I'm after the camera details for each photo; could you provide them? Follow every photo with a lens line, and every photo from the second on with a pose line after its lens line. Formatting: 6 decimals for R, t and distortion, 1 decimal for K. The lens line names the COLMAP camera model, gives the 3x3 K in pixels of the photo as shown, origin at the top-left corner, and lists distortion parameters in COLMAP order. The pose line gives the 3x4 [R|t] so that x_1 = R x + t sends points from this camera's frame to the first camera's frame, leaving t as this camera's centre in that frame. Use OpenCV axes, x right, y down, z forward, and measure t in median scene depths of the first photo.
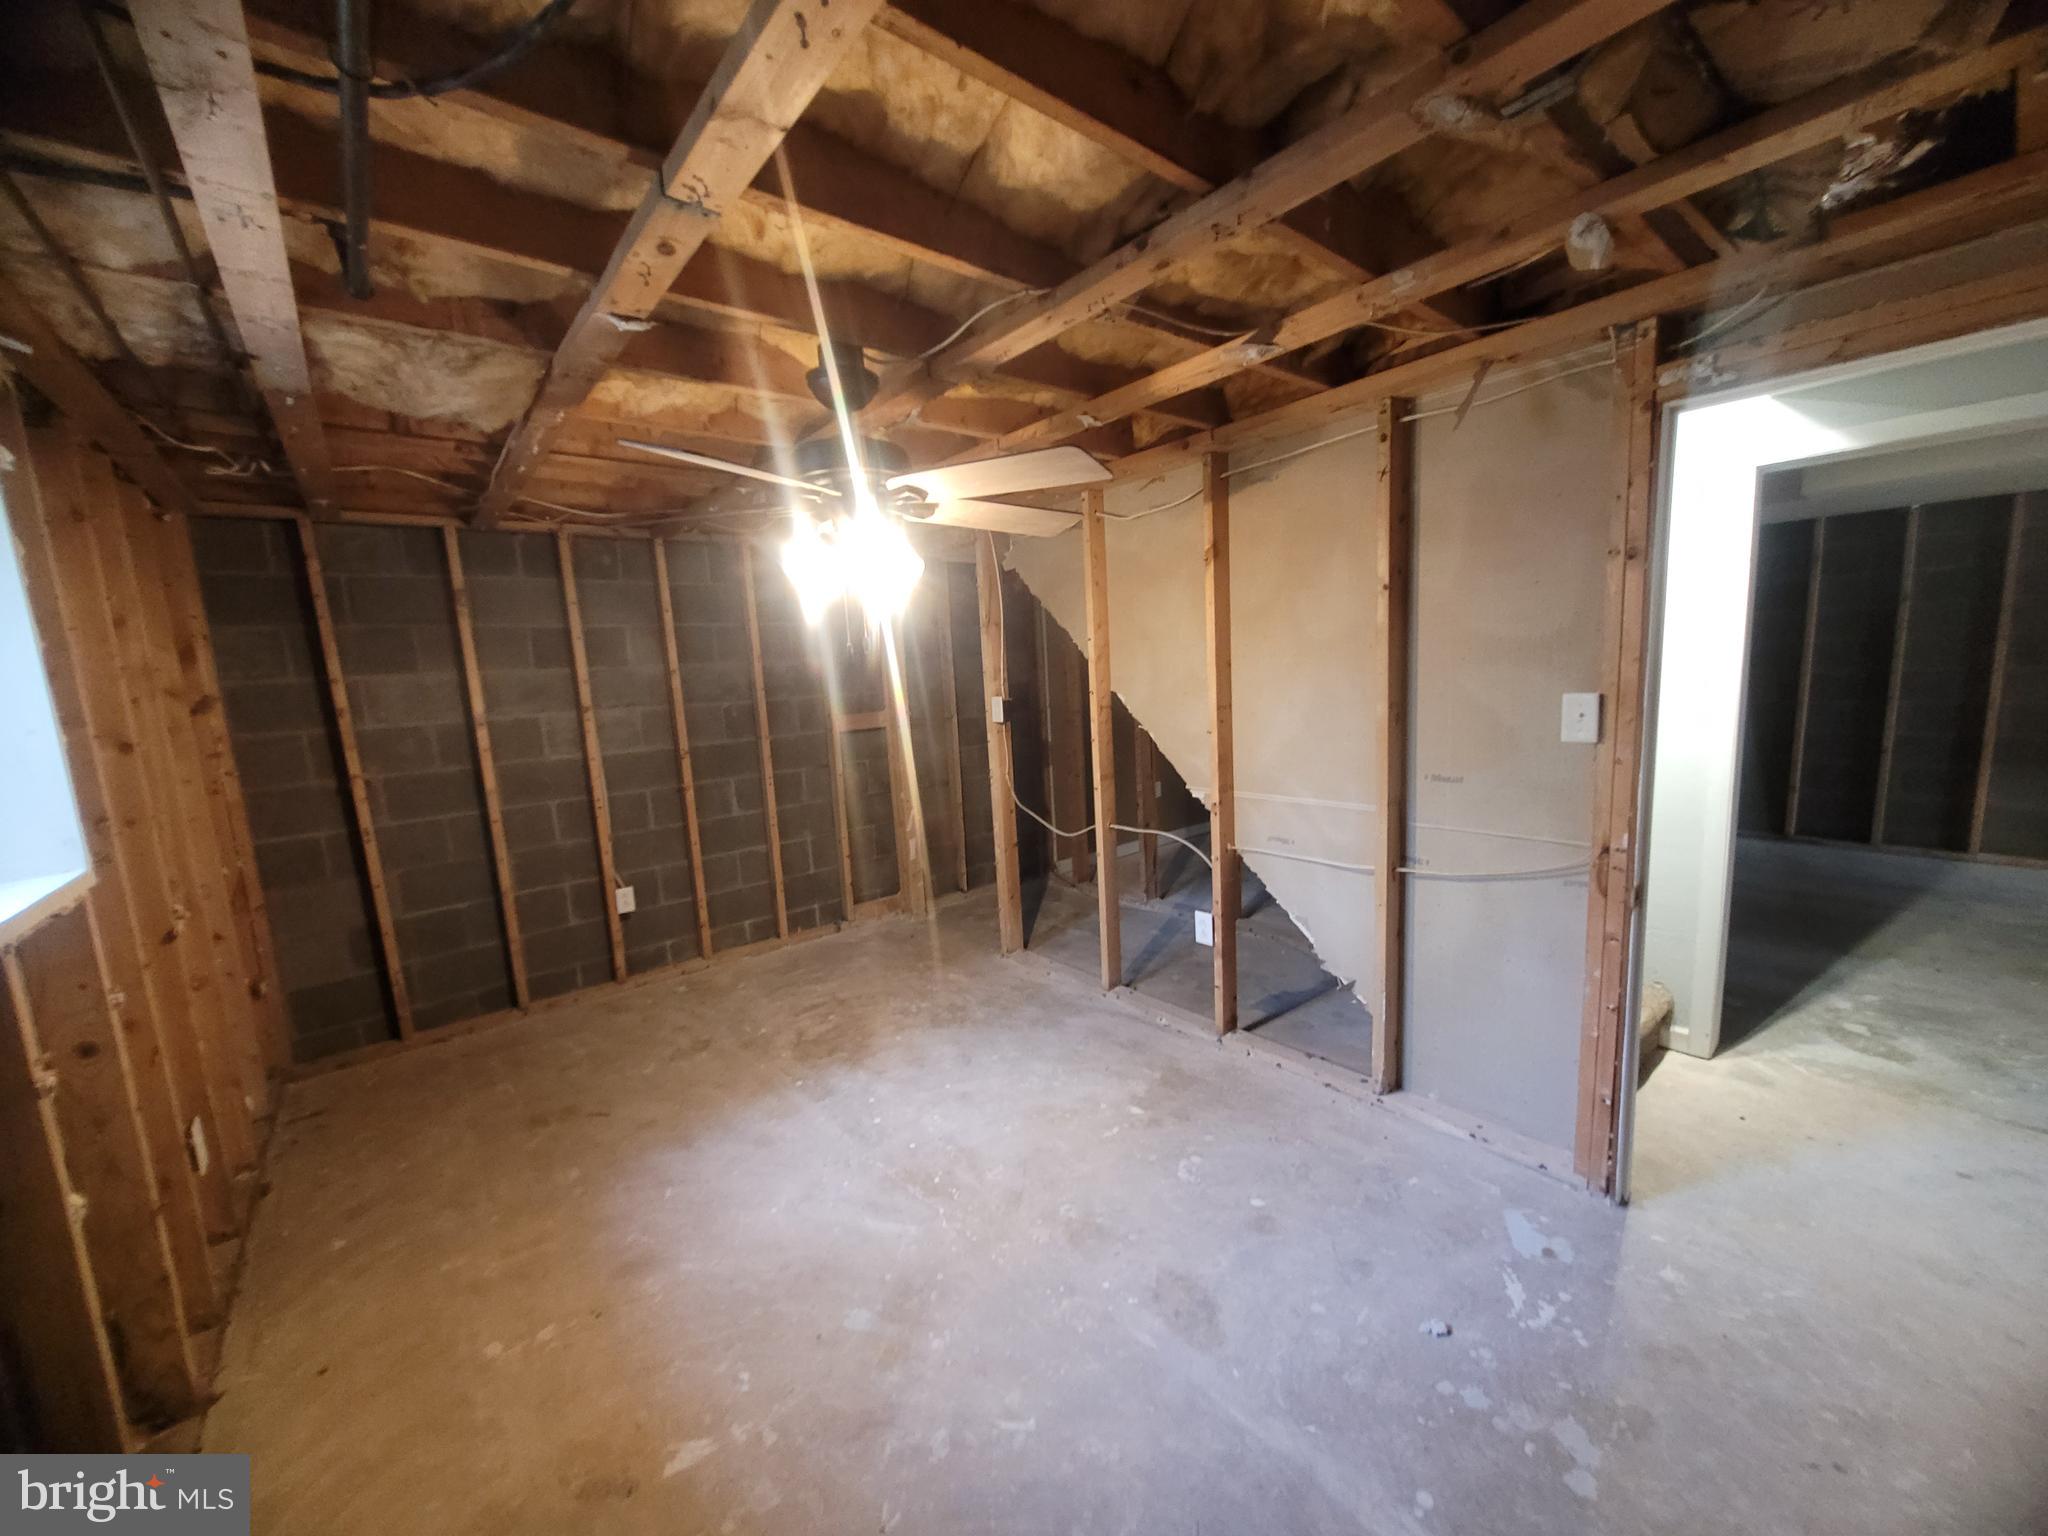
lens RADIAL K [[791.4, 0, 1022.2], [0, 791.4, 776.6], [0, 0, 1]] dist [0.007279, -0.002256]
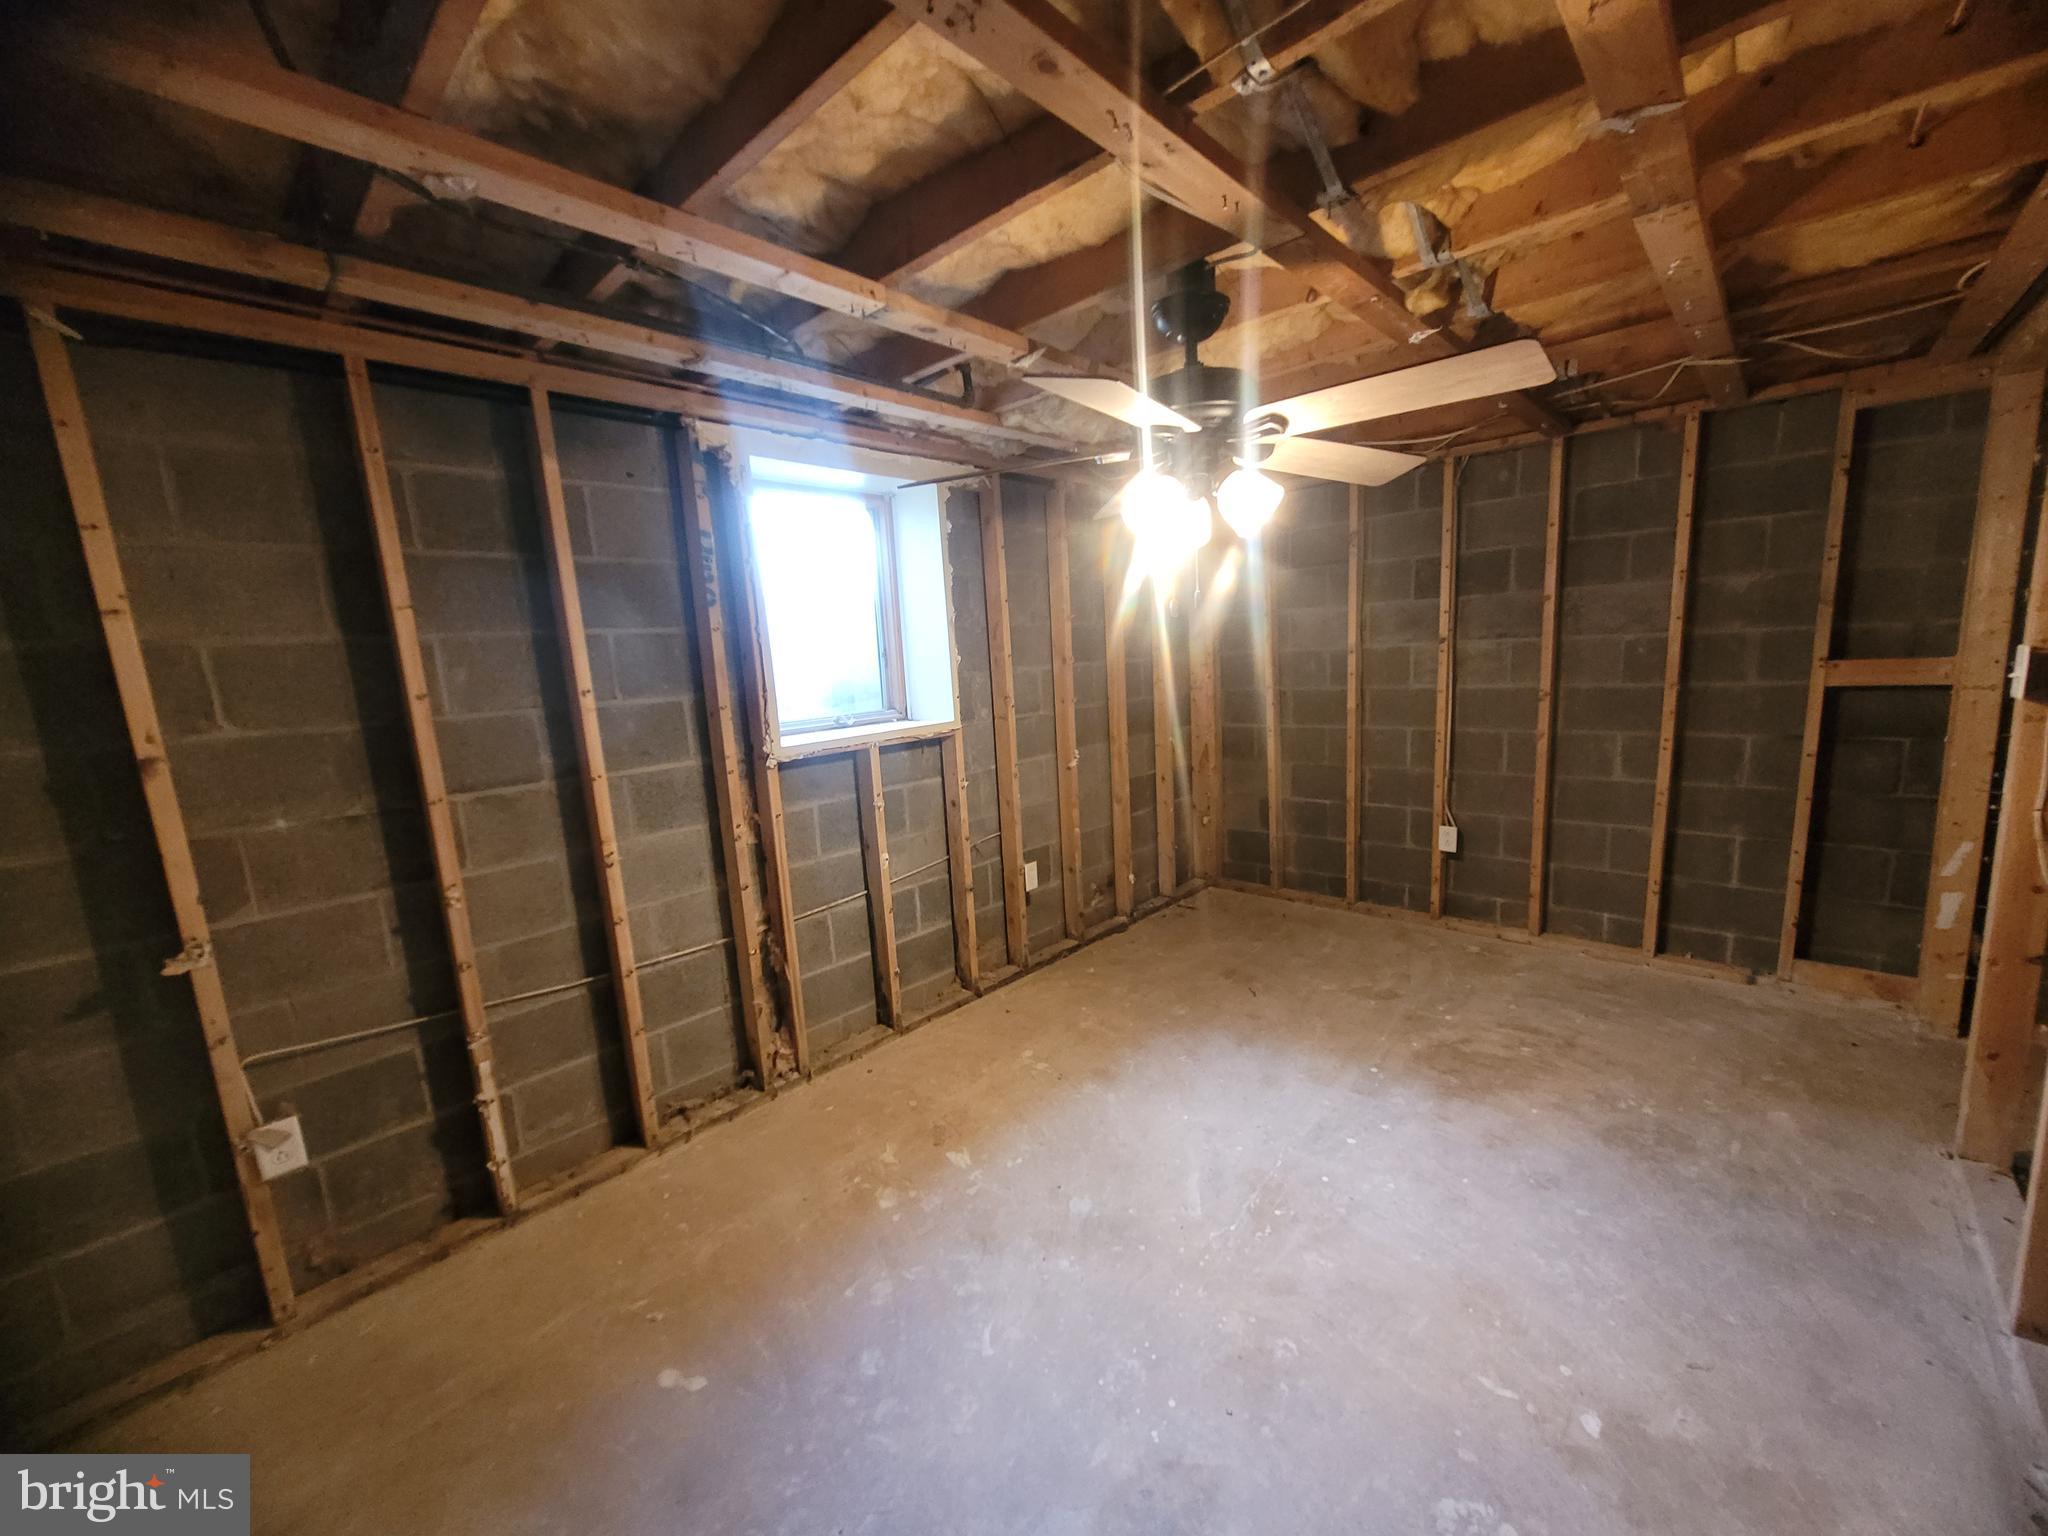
lens RADIAL K [[791.4, 0, 1022.7], [0, 791.4, 775.8], [0, 0, 1]] dist [0.007279, -0.002256]
pose [[0.139359, 0.202809, -0.969251, 0.413541], [-0.088482, 0.977437, 0.191800, -0.070549], [0.986281, 0.059032, 0.154159, 0.384636]]
